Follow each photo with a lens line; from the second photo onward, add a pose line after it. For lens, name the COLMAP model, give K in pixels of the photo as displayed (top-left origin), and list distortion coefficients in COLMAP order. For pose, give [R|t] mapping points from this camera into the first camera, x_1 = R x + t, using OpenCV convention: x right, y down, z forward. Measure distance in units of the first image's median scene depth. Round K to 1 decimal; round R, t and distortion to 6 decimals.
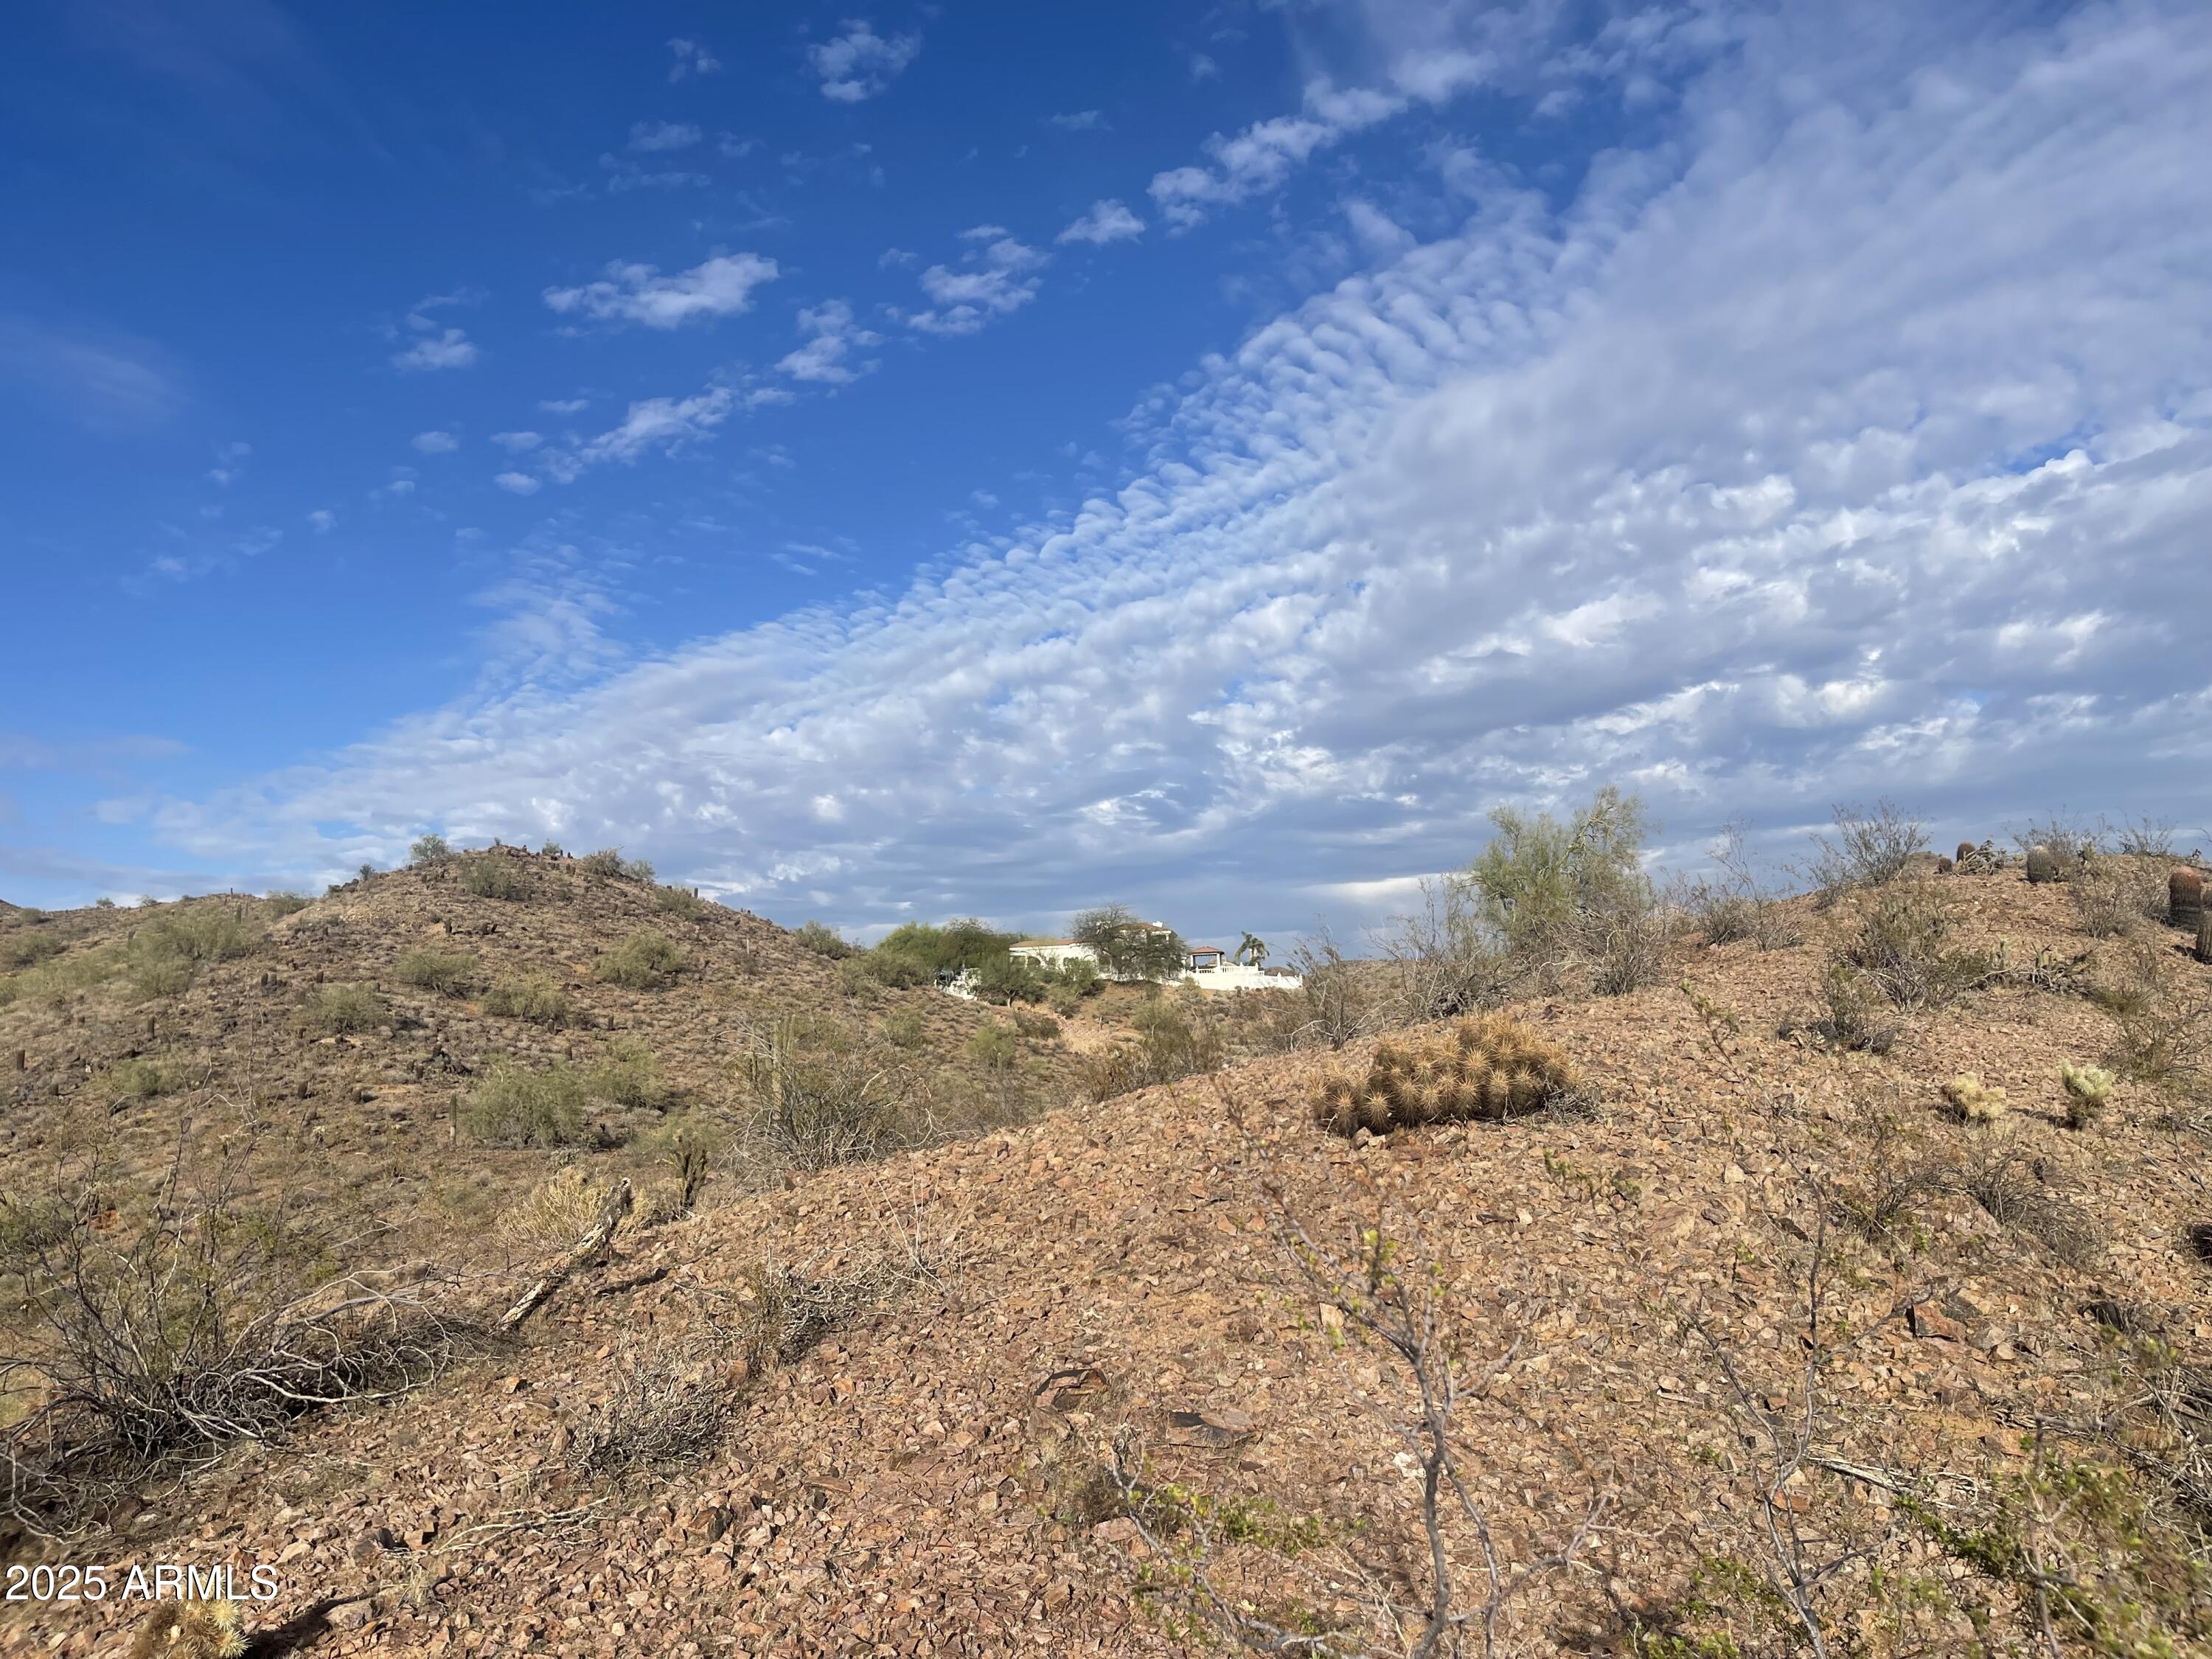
lens RADIAL K [[1678.6, 0, 1123.2], [0, 1678.6, 825.0], [0, 0, 1]] dist [0.081474, -0.102689]
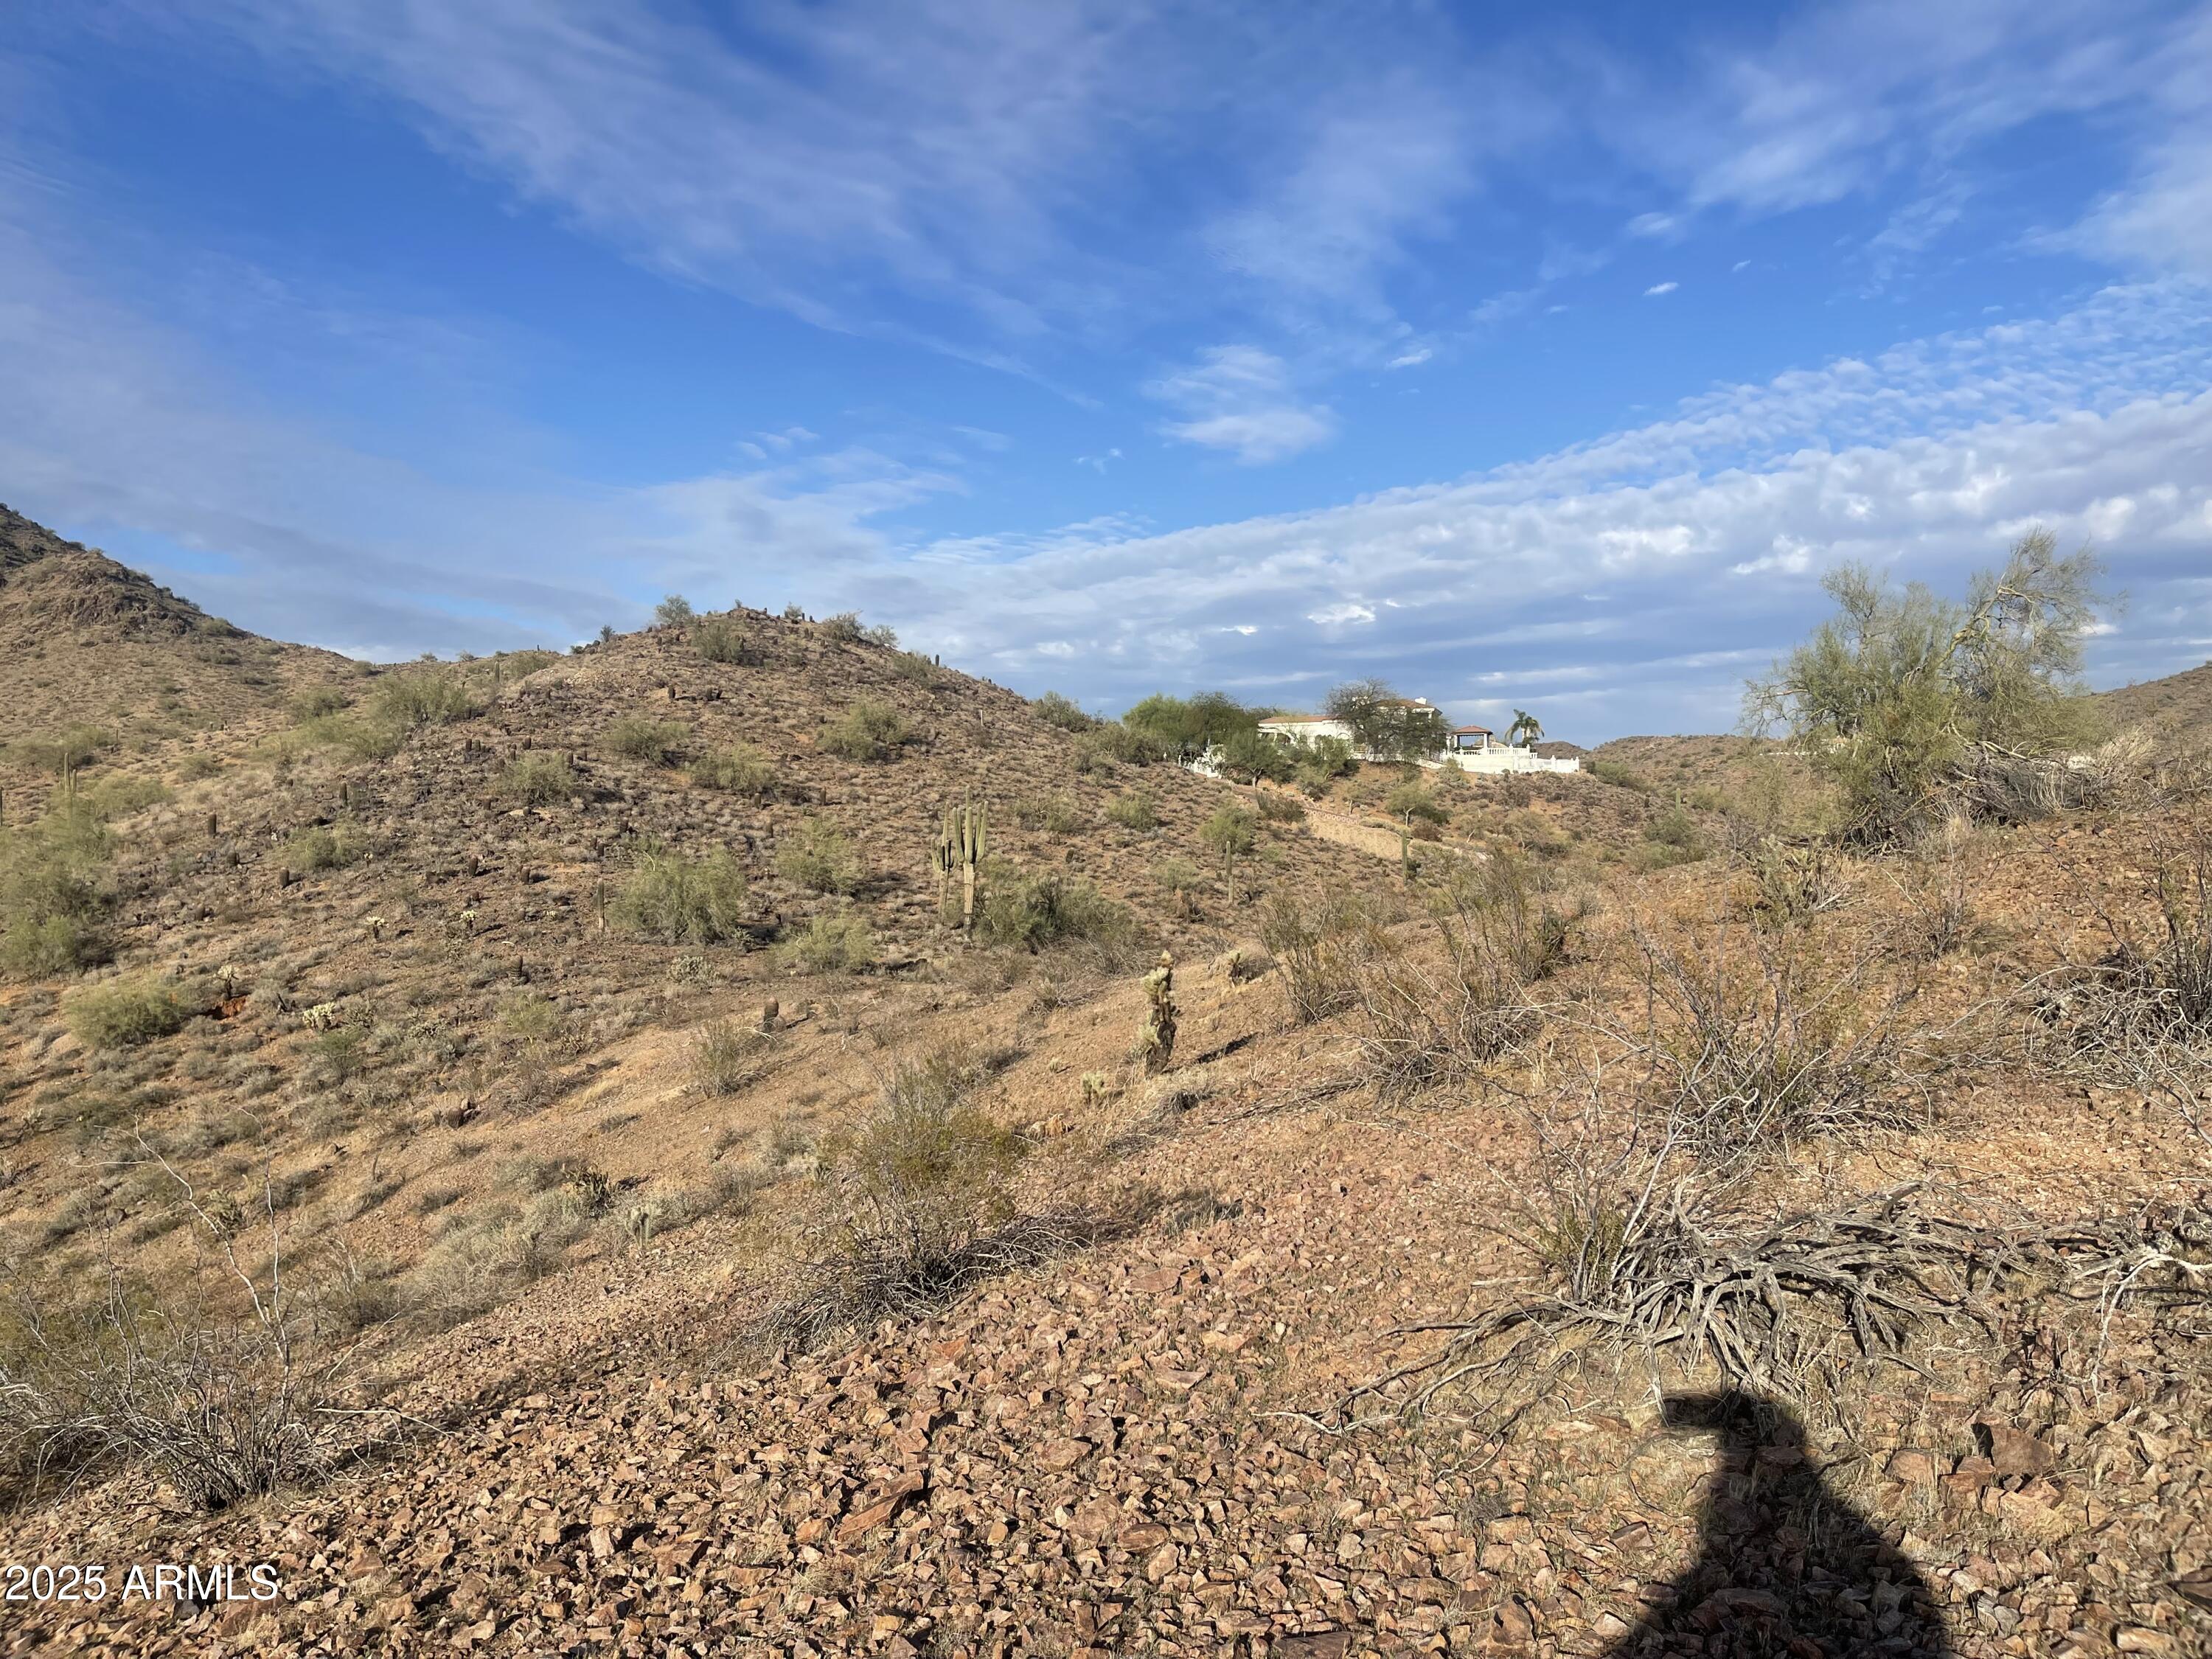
lens RADIAL K [[1678.6, 0, 1123.2], [0, 1678.6, 825.0], [0, 0, 1]] dist [0.081474, -0.102689]
pose [[0.986362, 0.029618, -0.161904, 0.020552], [-0.006995, 0.990330, 0.138553, -0.000757], [0.164442, -0.135531, 0.977031, 0.102974]]
